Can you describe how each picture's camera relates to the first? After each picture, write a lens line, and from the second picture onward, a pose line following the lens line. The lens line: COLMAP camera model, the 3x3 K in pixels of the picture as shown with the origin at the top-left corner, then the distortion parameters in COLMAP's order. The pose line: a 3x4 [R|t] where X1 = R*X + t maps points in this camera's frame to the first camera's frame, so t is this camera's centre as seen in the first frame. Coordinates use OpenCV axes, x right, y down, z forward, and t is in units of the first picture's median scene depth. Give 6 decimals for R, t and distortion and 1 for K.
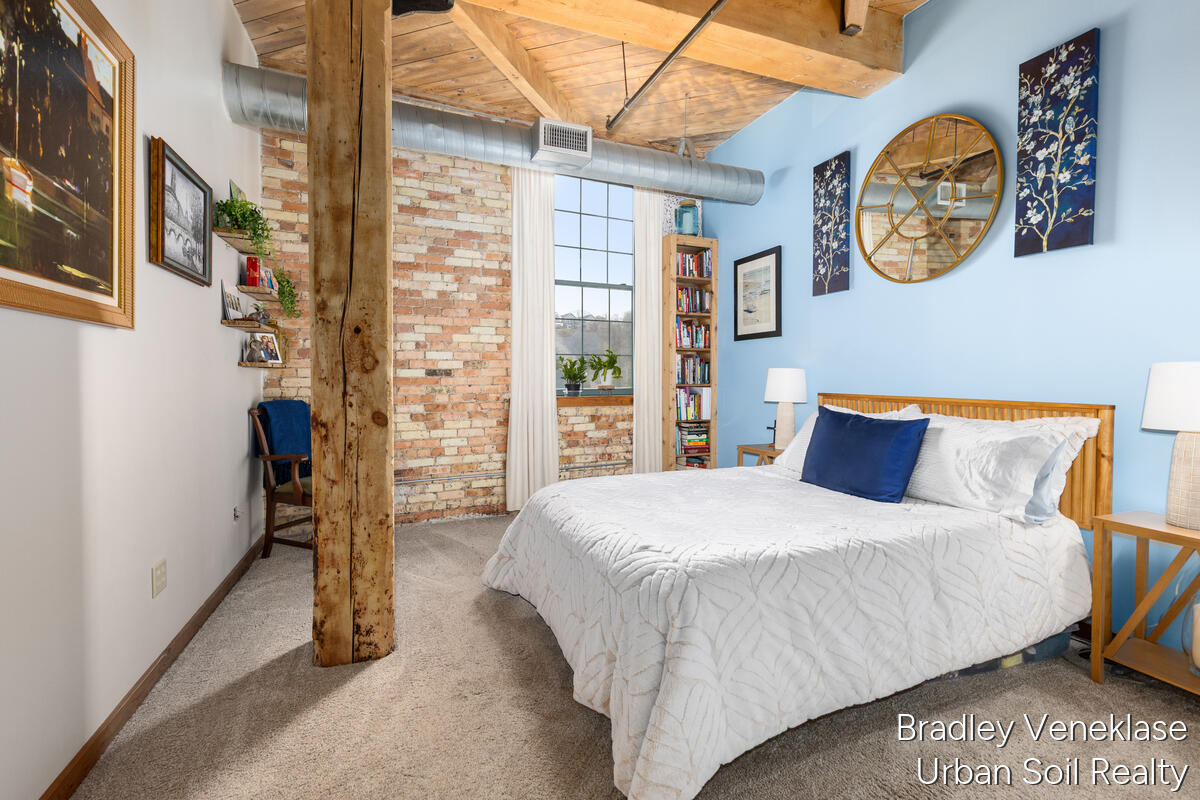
lens RADIAL K [[553.8, 0, 603.3], [0, 553.8, 391.0], [0, 0, 1]] dist [0.011206, -0.002473]
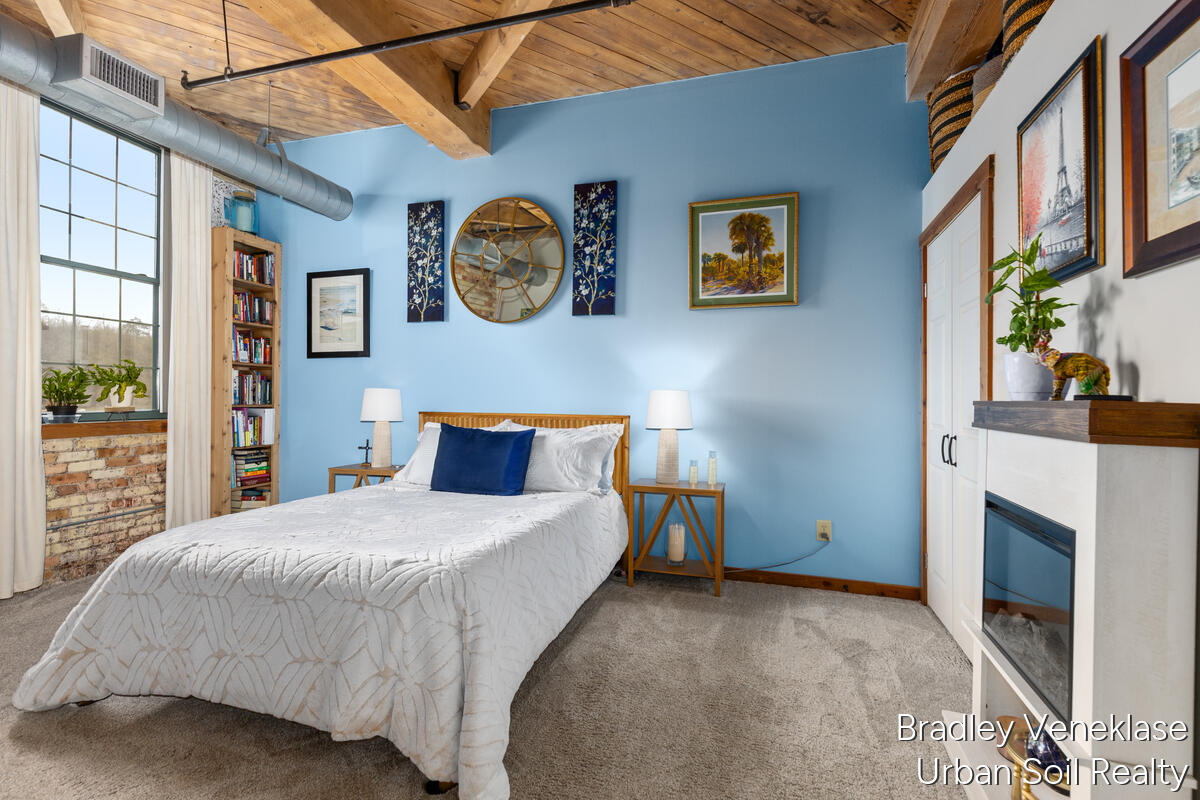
lens RADIAL K [[553.8, 0, 618.5], [0, 553.8, 400.9], [0, 0, 1]] dist [0.011206, -0.002473]
pose [[0.617991, -0.000973, 0.786185, -0.235022], [0.015076, 0.999830, -0.010613, -0.000773], [-0.786041, 0.018411, 0.617900, 0.015110]]
